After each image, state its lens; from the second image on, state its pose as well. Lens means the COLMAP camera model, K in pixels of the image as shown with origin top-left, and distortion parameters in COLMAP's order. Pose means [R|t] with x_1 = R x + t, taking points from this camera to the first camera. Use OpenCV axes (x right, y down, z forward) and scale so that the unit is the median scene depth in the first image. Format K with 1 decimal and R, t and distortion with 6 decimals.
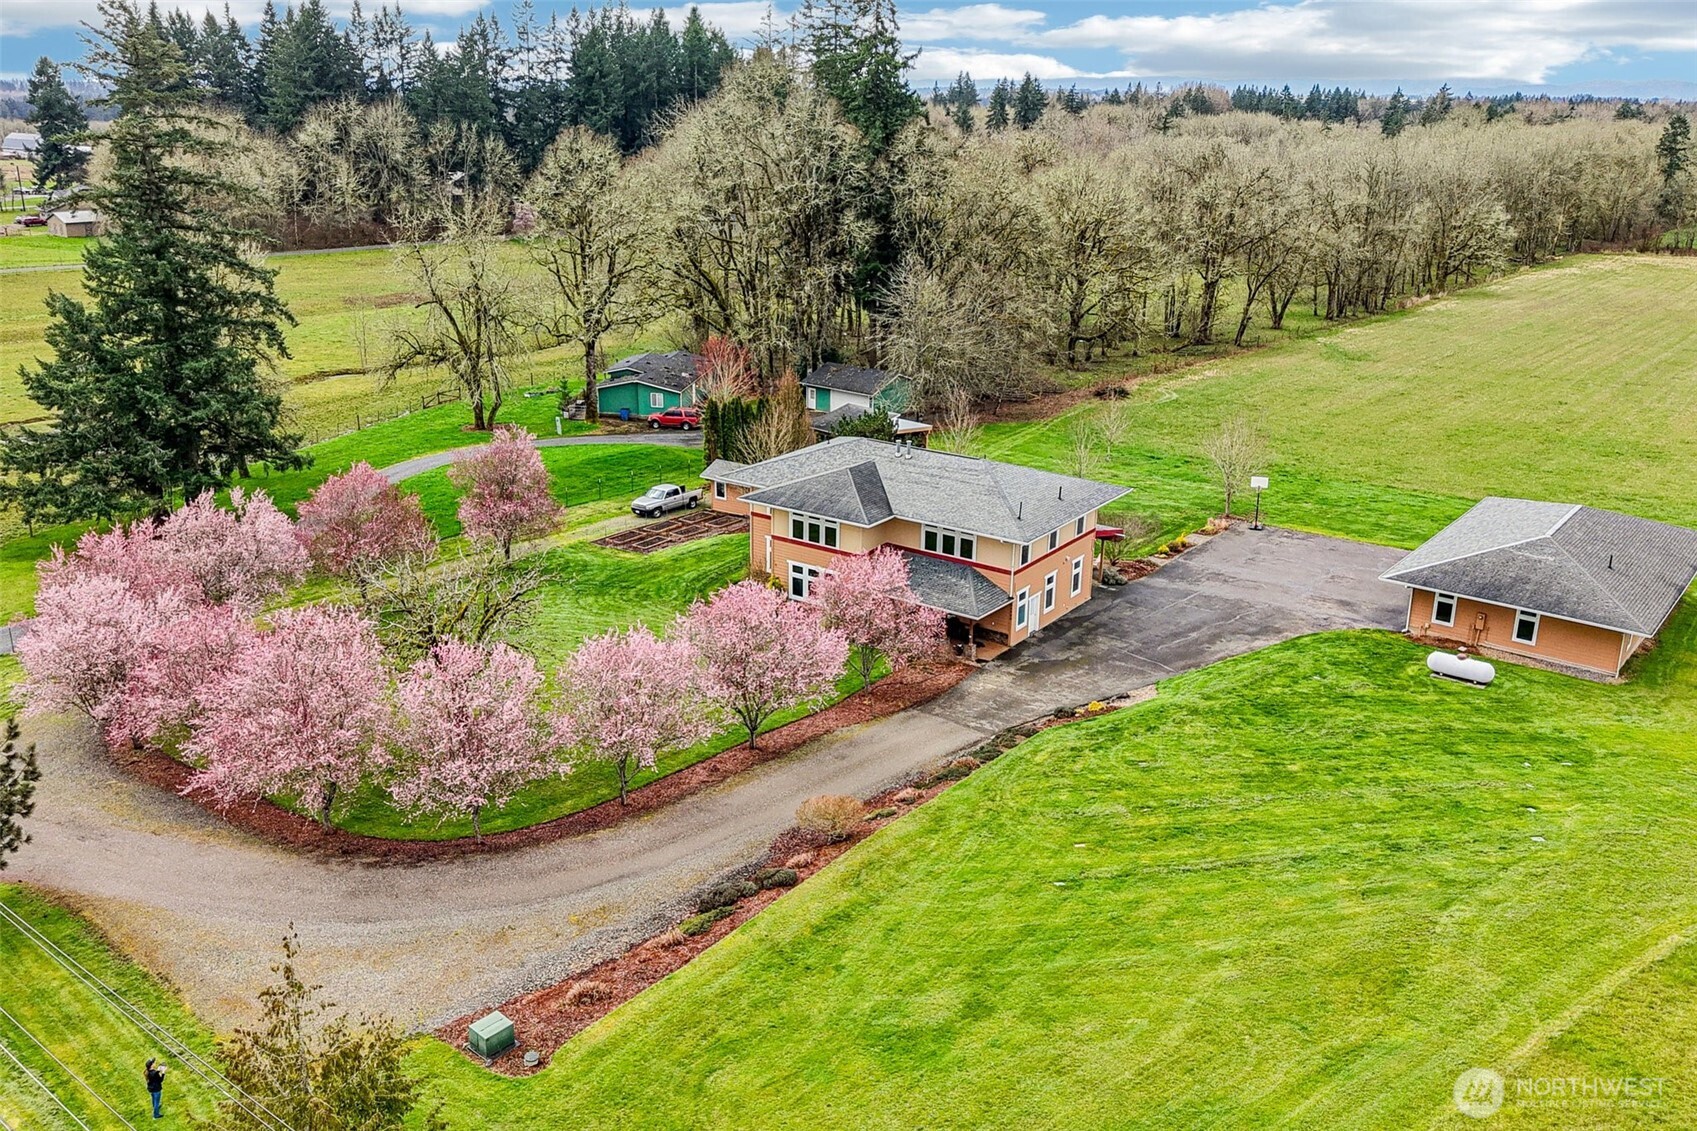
lens RADIAL K [[1328.4, 0, 848.5], [0, 1328.4, 565.5], [0, 0, 1]] dist [-0.002764, -0.003823]
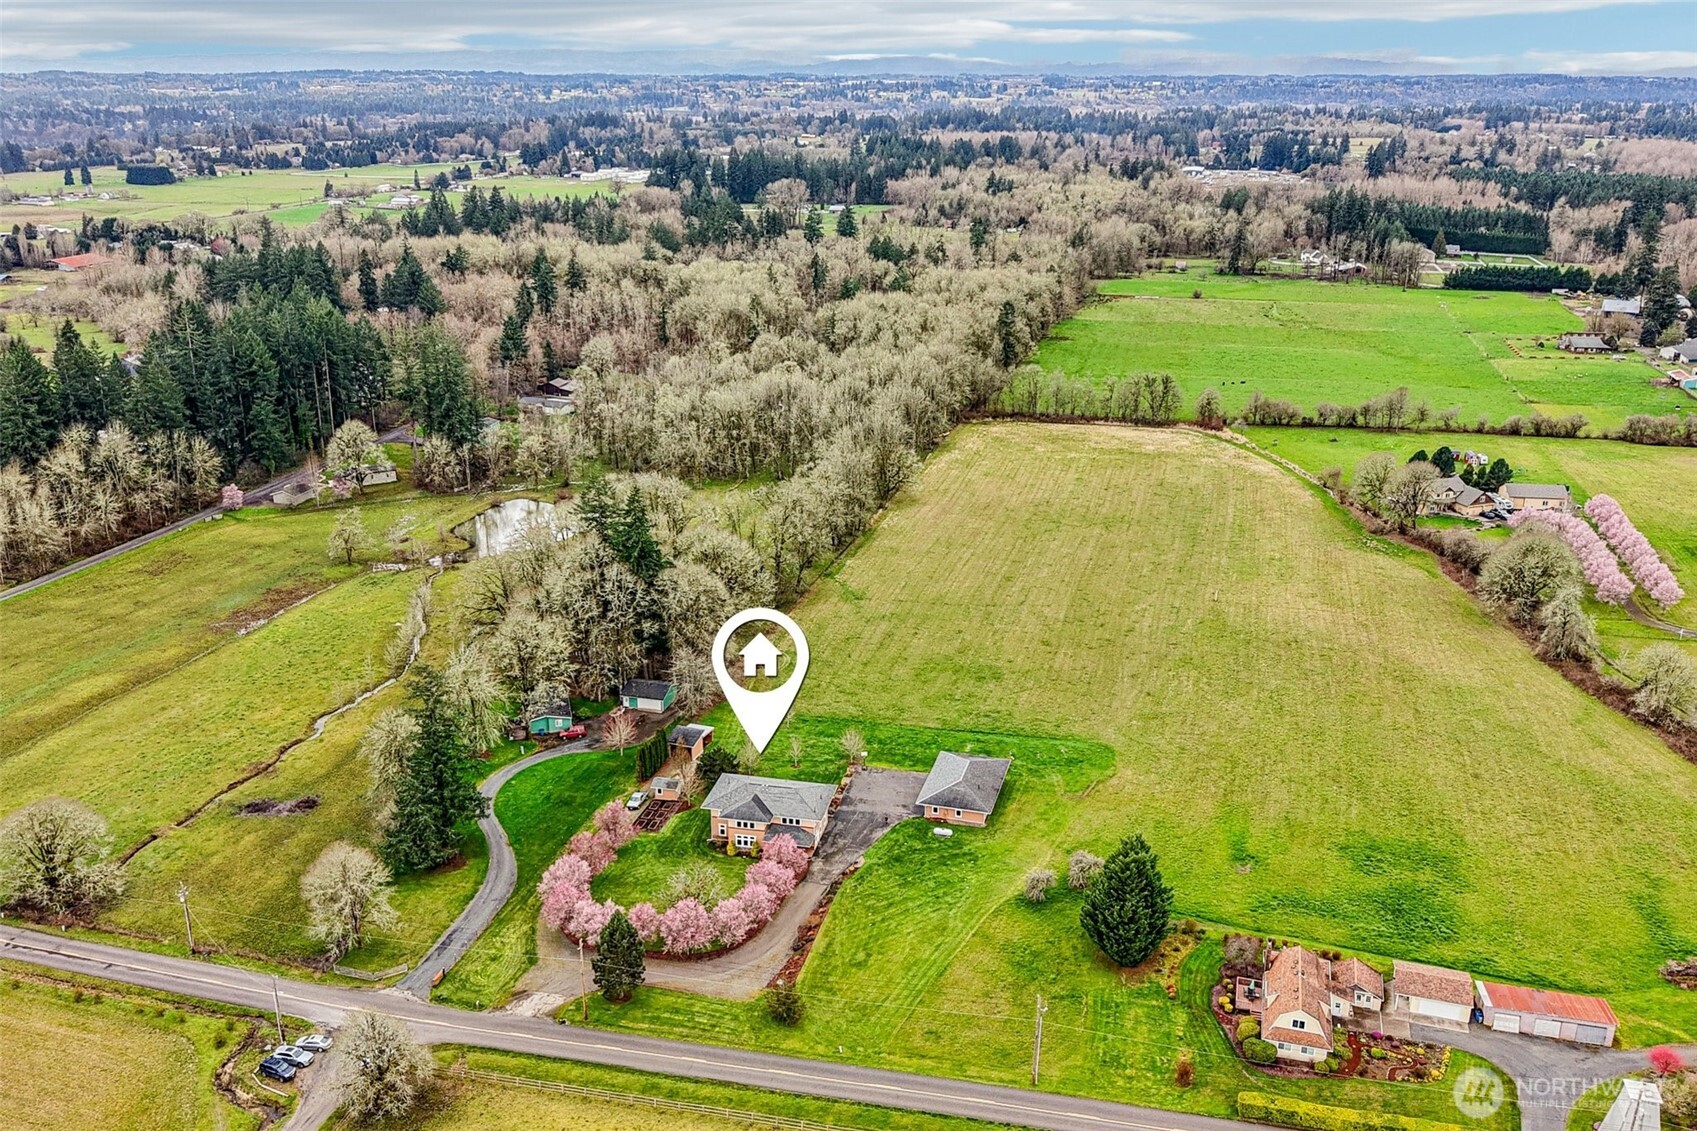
lens RADIAL K [[1328.4, 0, 848.5], [0, 1328.4, 565.5], [0, 0, 1]] dist [-0.002764, -0.003823]
pose [[0.915250, -0.130645, 0.381115, -0.919050], [0.129533, 0.991160, 0.028692, -0.689829], [-0.381495, 0.023107, 0.924082, -1.963048]]
